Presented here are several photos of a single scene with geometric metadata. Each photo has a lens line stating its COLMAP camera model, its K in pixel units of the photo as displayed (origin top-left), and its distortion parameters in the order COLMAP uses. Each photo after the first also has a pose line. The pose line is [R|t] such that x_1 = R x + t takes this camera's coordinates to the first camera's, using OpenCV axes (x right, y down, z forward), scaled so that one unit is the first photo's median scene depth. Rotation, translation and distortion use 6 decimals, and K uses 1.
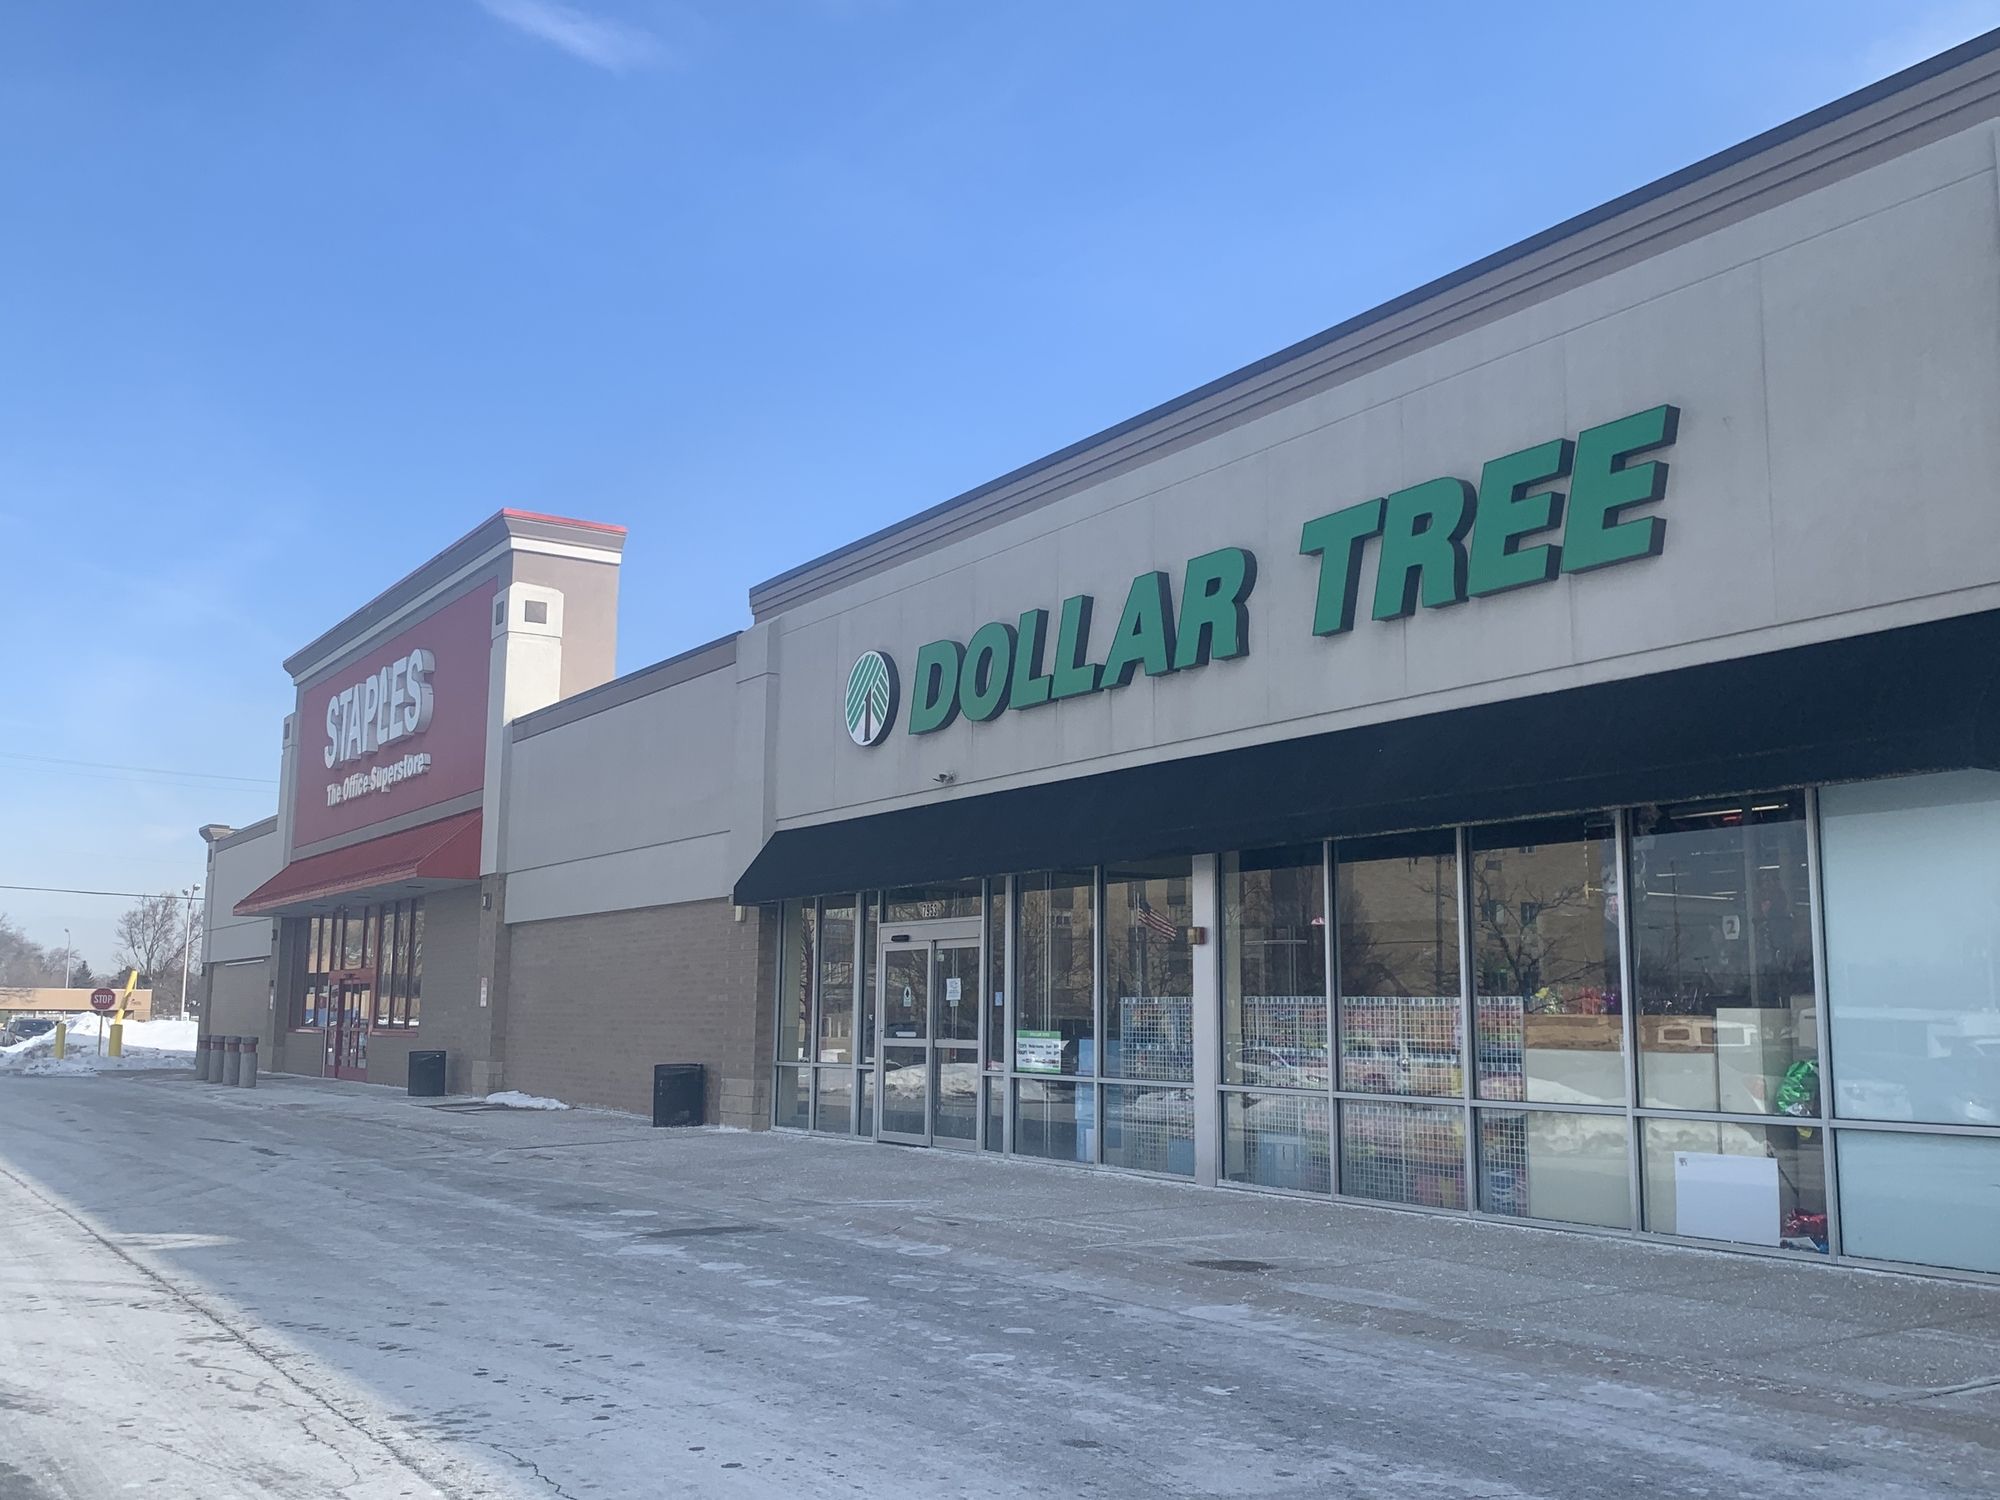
lens RADIAL K [[1931.7, 0, 982.2], [0, 1931.7, 765.3], [0, 0, 1]] dist [0.157135, -0.428221]
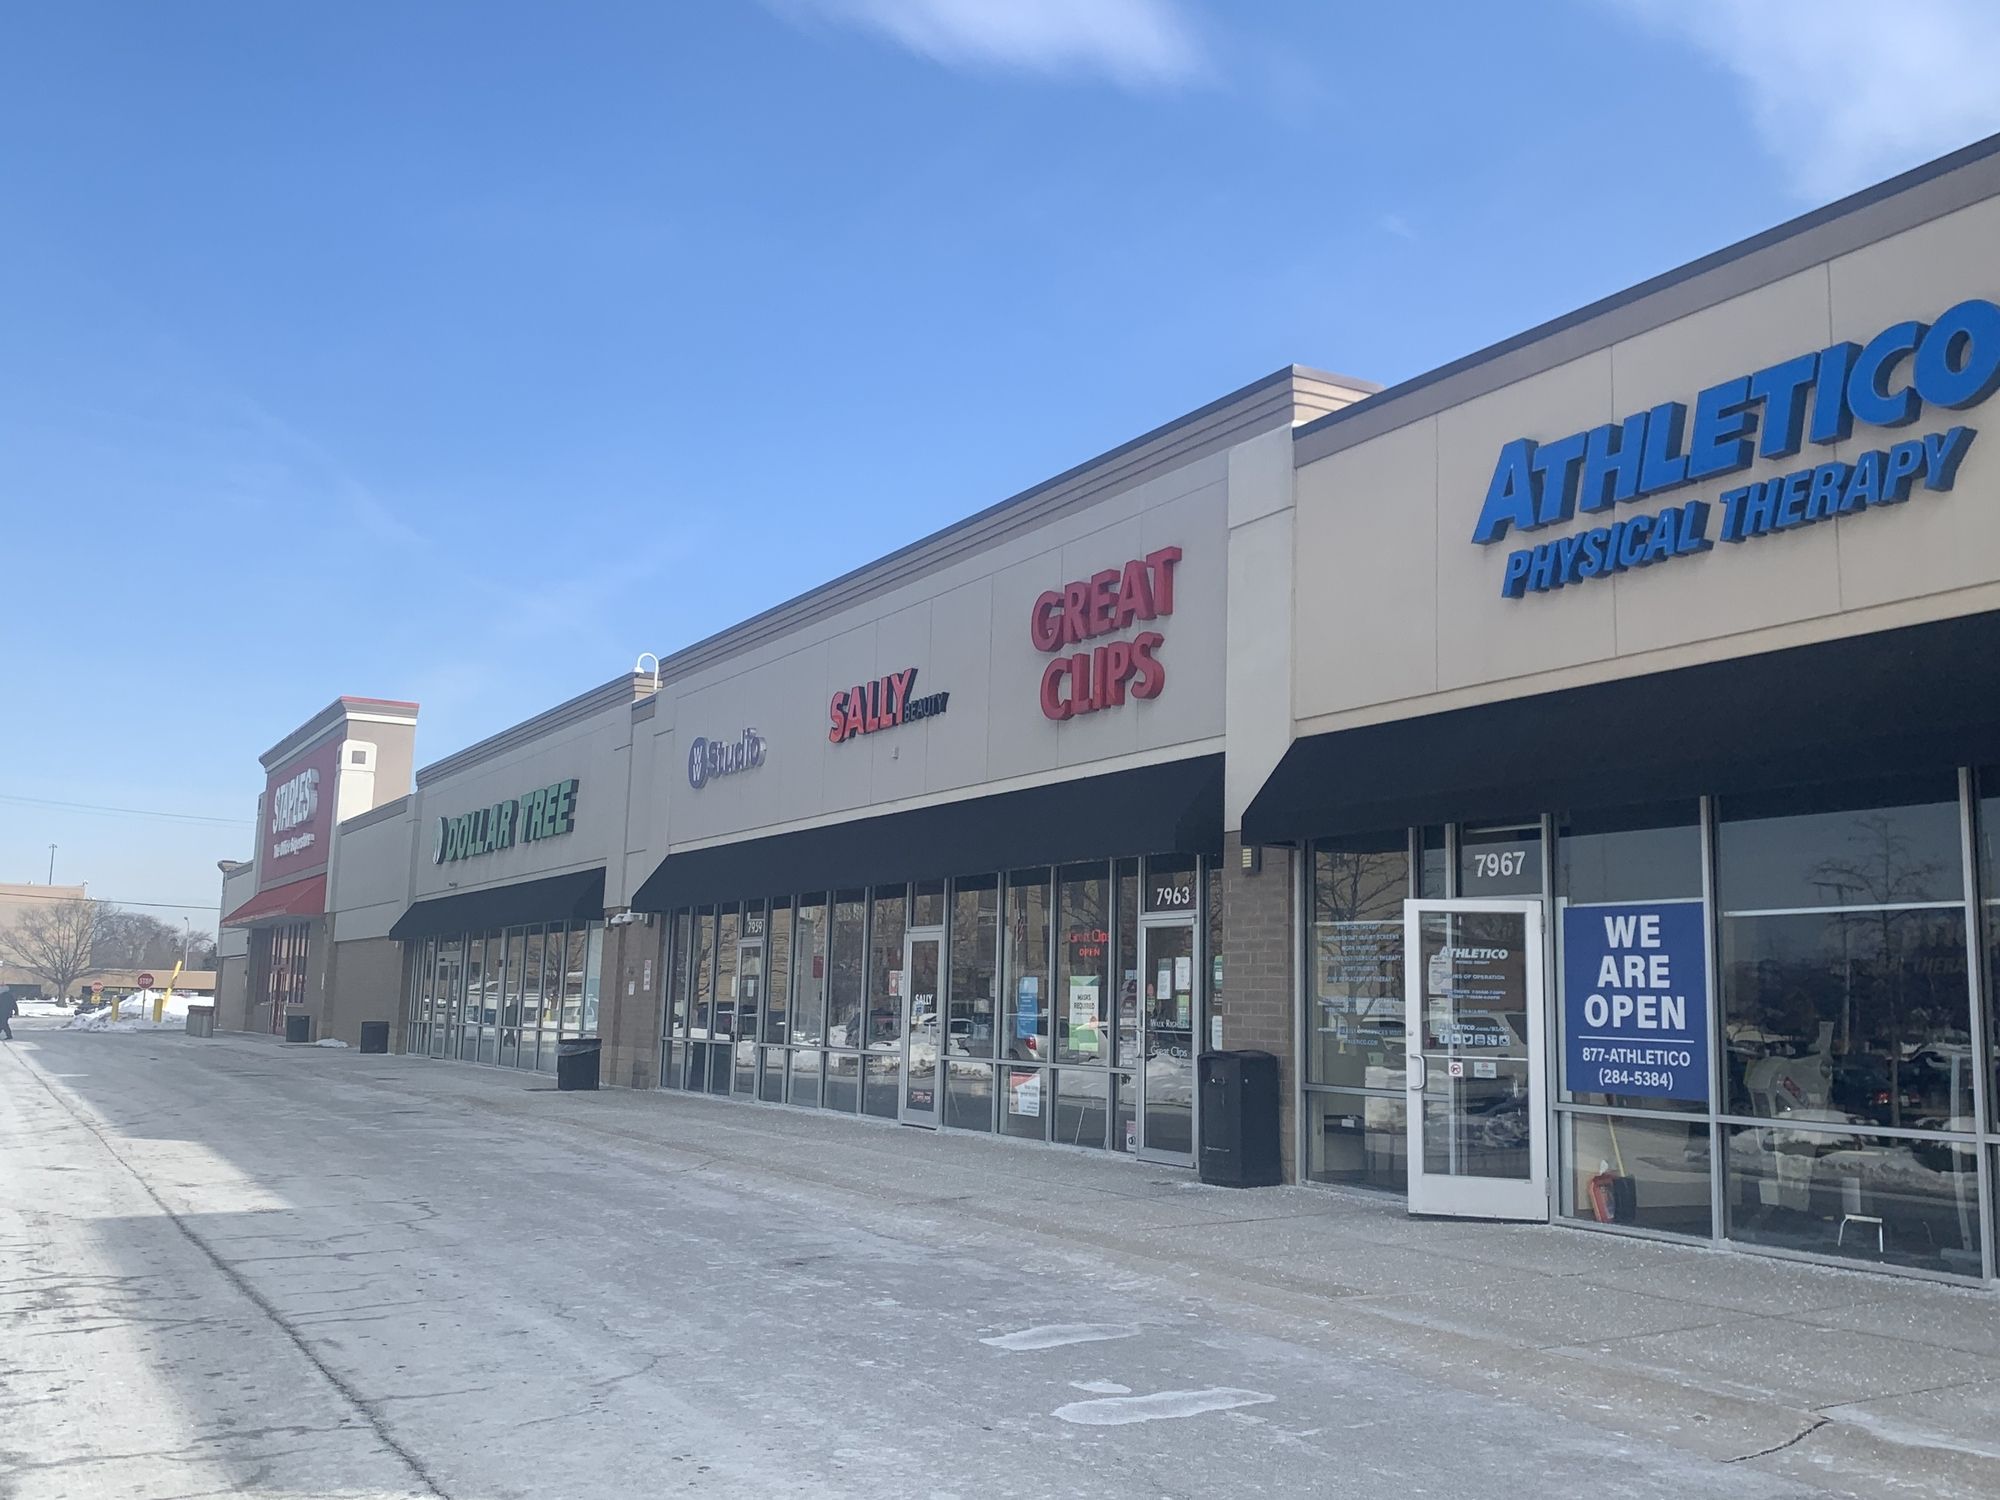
lens RADIAL K [[1928.7, 0, 1003.4], [0, 1928.7, 723.9], [0, 0, 1]] dist [0.157749, -0.404484]
pose [[0.998377, 0.005379, -0.056700, 0.748781], [-0.006249, 0.999865, -0.015194, -0.149730], [0.056611, 0.015523, 0.998276, -1.167973]]
